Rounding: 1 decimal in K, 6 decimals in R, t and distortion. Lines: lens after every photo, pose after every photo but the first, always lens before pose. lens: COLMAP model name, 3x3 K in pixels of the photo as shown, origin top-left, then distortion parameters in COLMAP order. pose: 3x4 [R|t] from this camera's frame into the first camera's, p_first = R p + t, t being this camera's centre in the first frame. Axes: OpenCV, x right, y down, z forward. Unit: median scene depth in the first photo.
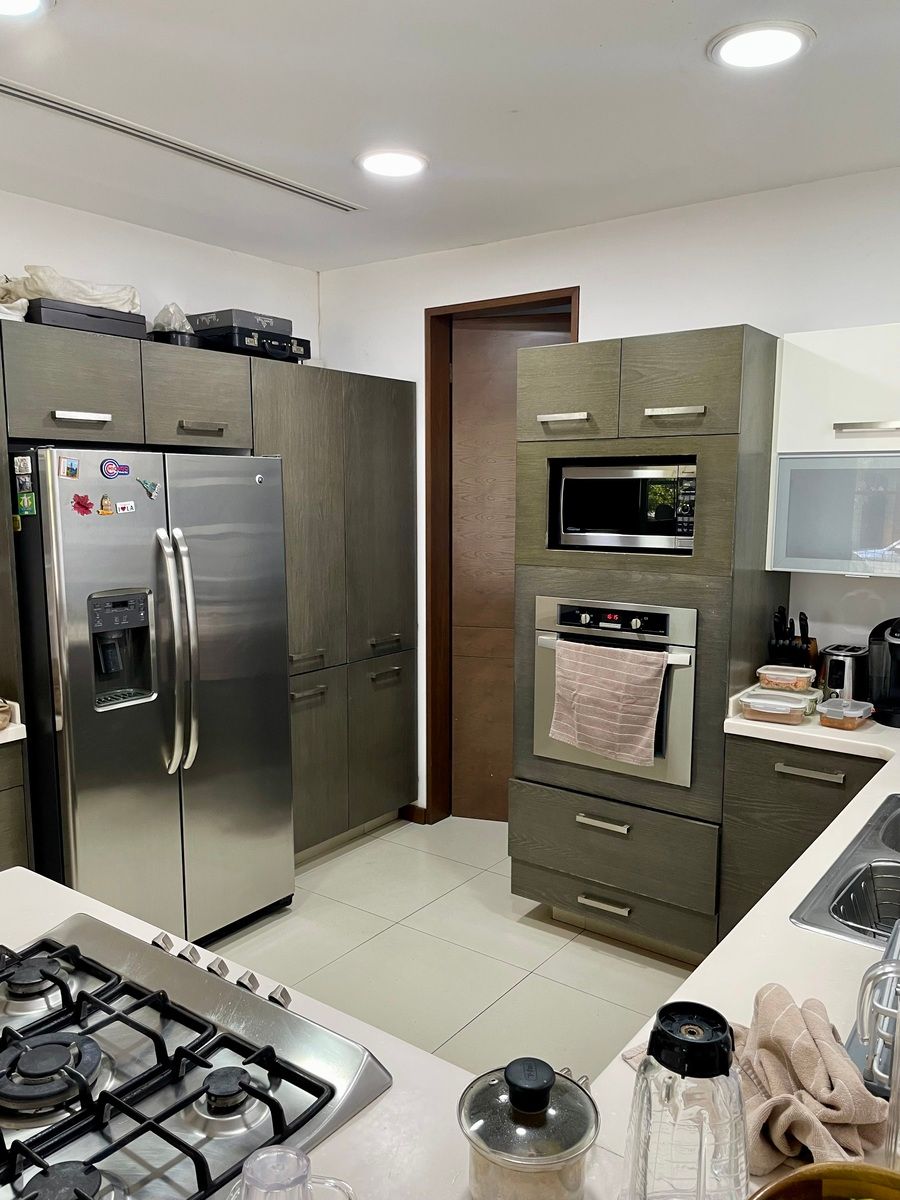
lens RADIAL K [[926.4, 0, 447.5], [0, 926.4, 611.1], [0, 0, 1]] dist [0.092690, -0.099661]
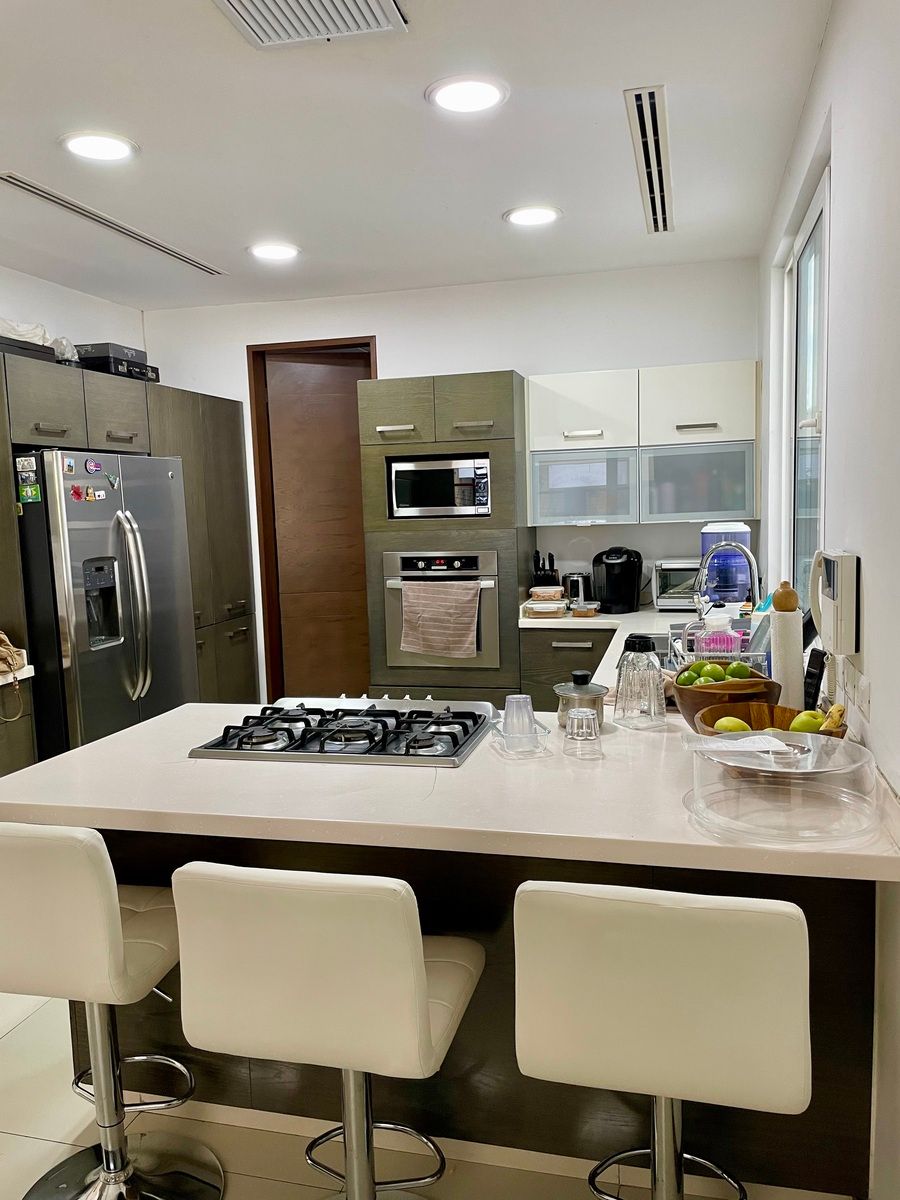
lens RADIAL K [[926.4, 0, 459.2], [0, 926.4, 601.4], [0, 0, 1]] dist [0.092690, -0.099661]
pose [[0.923243, -0.073387, 0.377144, -0.360819], [0.084806, 0.996303, -0.013737, 0.093267], [-0.374742, 0.044666, 0.926053, -0.384206]]
